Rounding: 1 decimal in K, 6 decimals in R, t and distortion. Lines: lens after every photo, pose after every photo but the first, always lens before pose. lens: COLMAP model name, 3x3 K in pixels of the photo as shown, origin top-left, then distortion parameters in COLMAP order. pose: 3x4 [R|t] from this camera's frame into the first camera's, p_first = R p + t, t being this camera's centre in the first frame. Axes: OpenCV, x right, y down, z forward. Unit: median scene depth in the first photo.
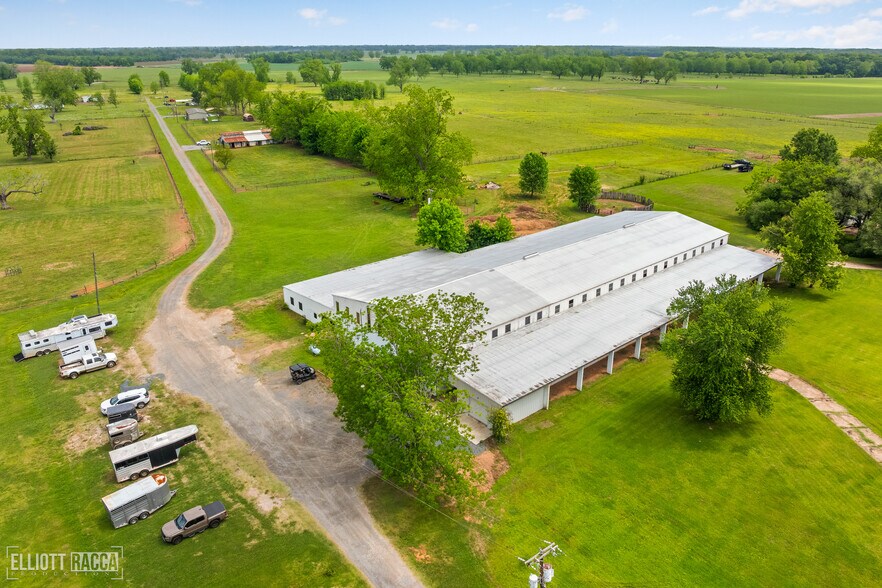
lens RADIAL K [[633.6, 0, 437.1], [0, 633.6, 293.6], [0, 0, 1]] dist [-0.042085, -0.000741]
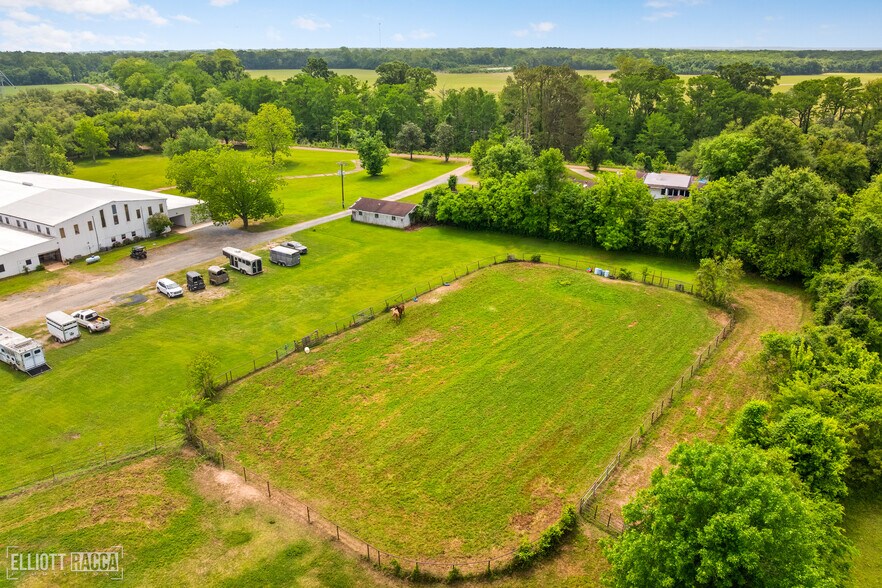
lens RADIAL K [[622.6, 0, 442.9], [0, 622.6, 294.8], [0, 0, 1]] dist [-0.037224, -0.002088]
pose [[-0.311160, -0.349625, 0.883709, -1.250677], [0.354261, 0.820179, 0.449228, -0.128900], [-0.881861, 0.452846, -0.131348, 0.475332]]
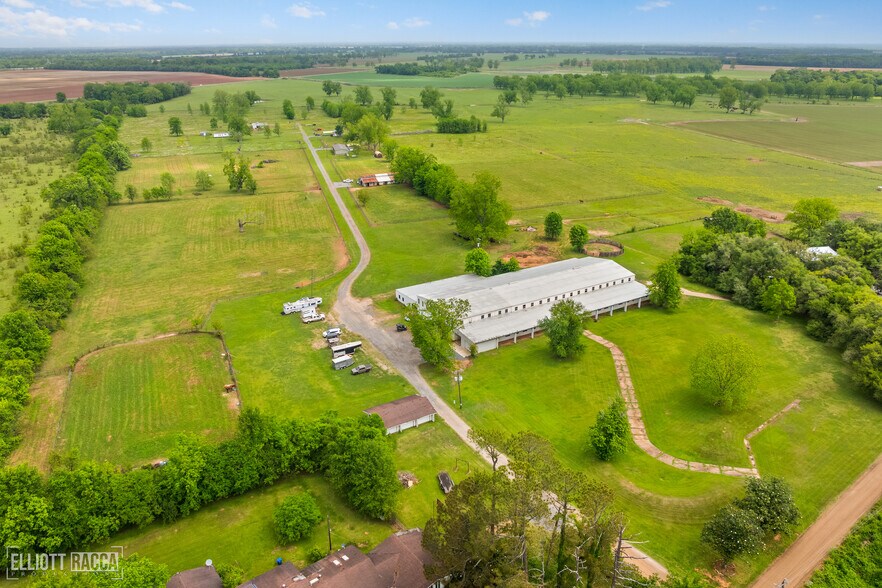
lens RADIAL K [[637.6, 0, 439.1], [0, 637.6, 293.2], [0, 0, 1]] dist [-0.043023, -0.003021]
pose [[0.983468, 0.063814, -0.169467, 0.249496], [-0.062679, 0.997961, 0.012043, -0.032581], [0.169890, -0.001222, 0.985462, -1.028594]]
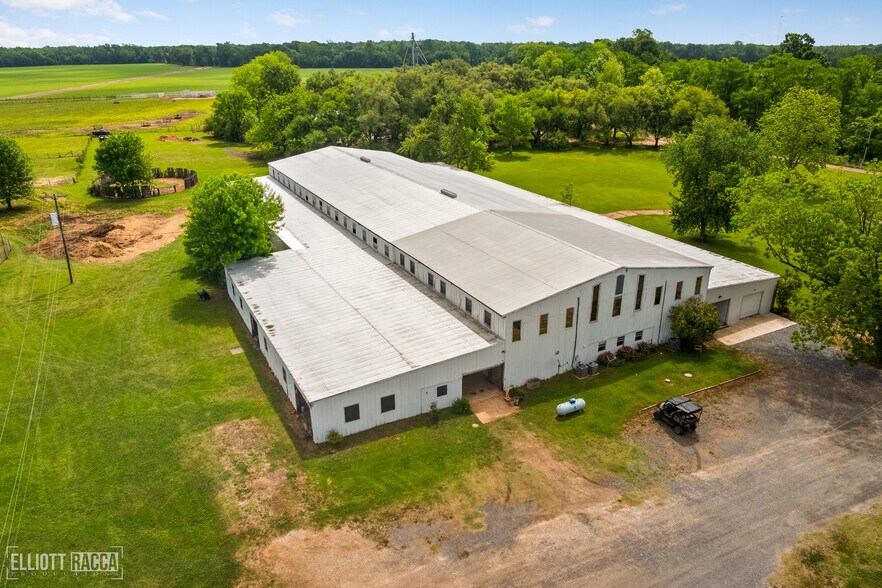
lens RADIAL K [[618.7, 0, 438.8], [0, 618.7, 291.7], [0, 0, 1]] dist [-0.037399, -0.003172]
pose [[0.234518, -0.360865, 0.902651, -0.542557], [0.367528, 0.892540, 0.261335, -0.145687], [-0.899958, 0.270462, 0.341944, 0.736482]]
